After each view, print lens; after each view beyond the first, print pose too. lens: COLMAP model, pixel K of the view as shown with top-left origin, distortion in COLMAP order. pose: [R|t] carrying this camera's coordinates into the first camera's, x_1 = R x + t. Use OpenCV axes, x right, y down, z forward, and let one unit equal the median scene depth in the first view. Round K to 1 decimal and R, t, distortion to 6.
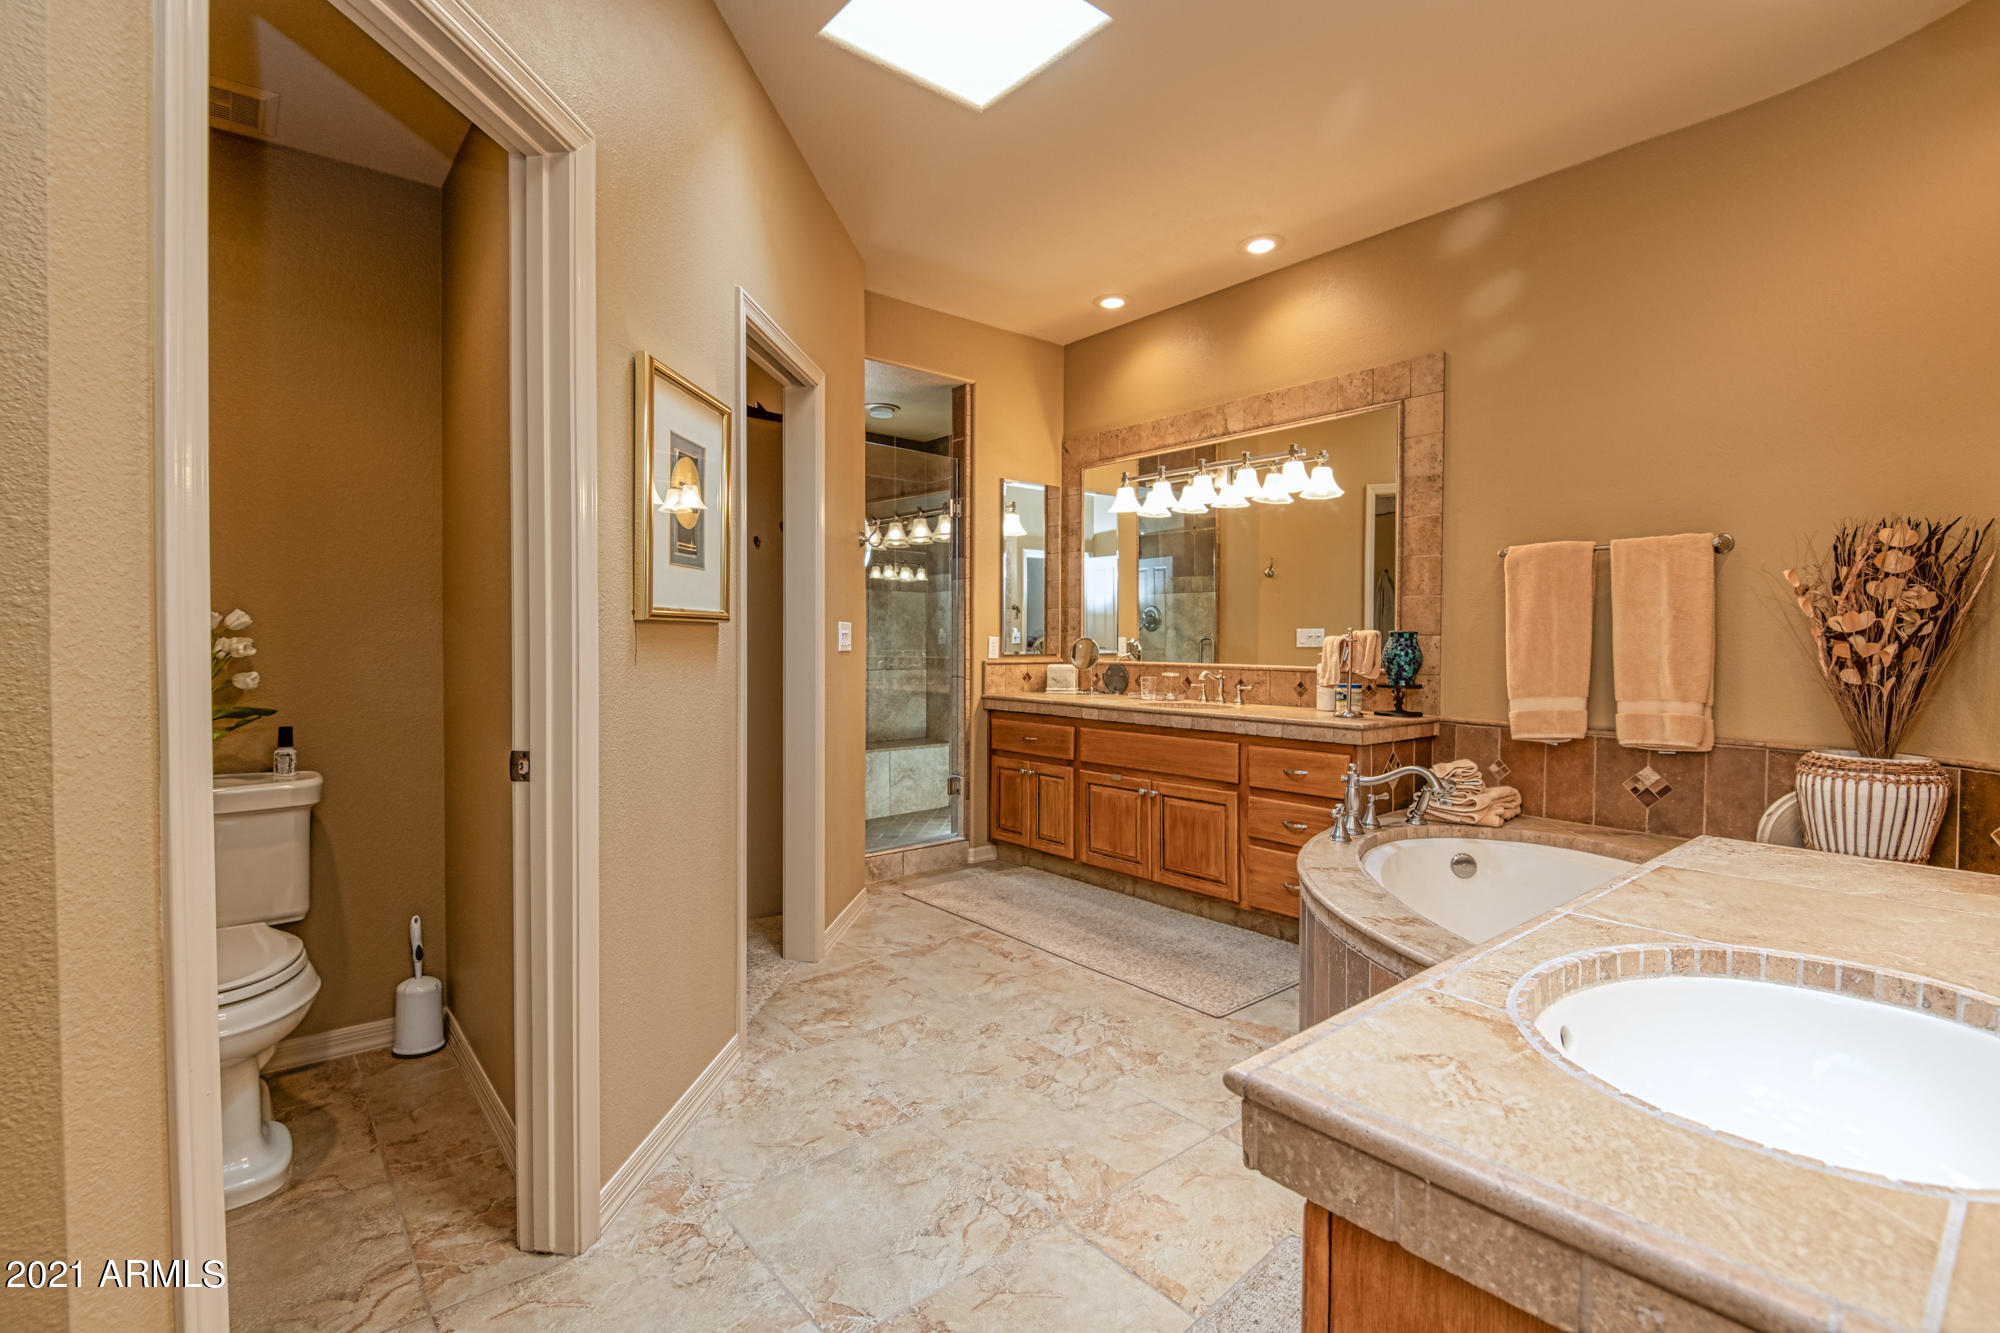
lens RADIAL K [[921.7, 0, 1002.7], [0, 921.7, 652.9], [0, 0, 1]] dist [0.000224, -0.000400]
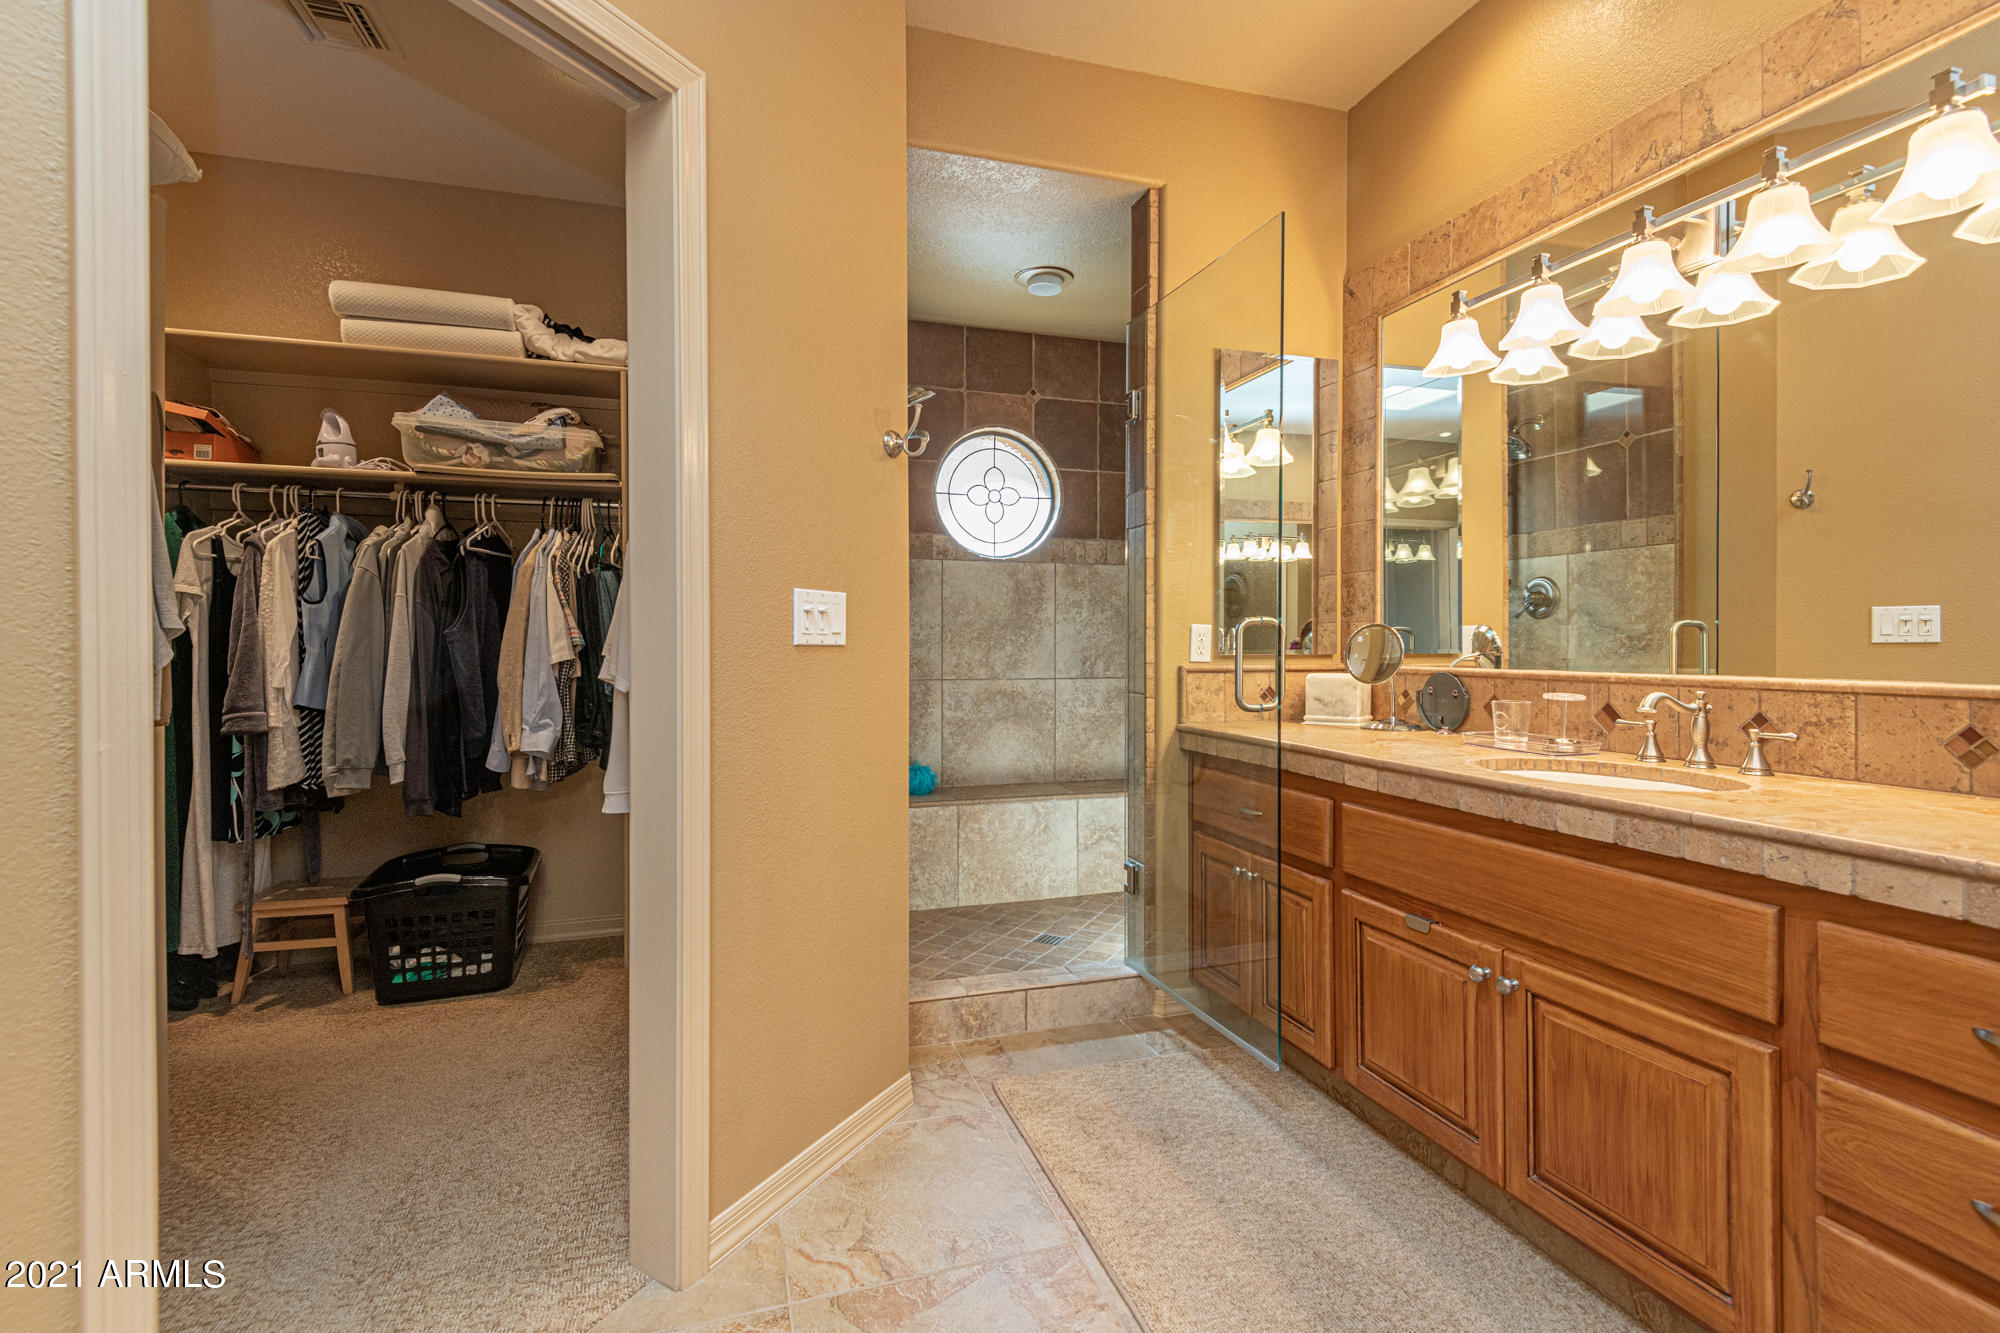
lens RADIAL K [[899.0, 0, 977.7], [0, 899.0, 651.8], [0, 0, 1]] dist [0.022275, -0.018340]
pose [[0.913455, -0.001248, -0.406938, 0.108745], [-0.002047, 0.999969, -0.007661, 0.005299], [0.406935, 0.007831, 0.913424, 0.514764]]
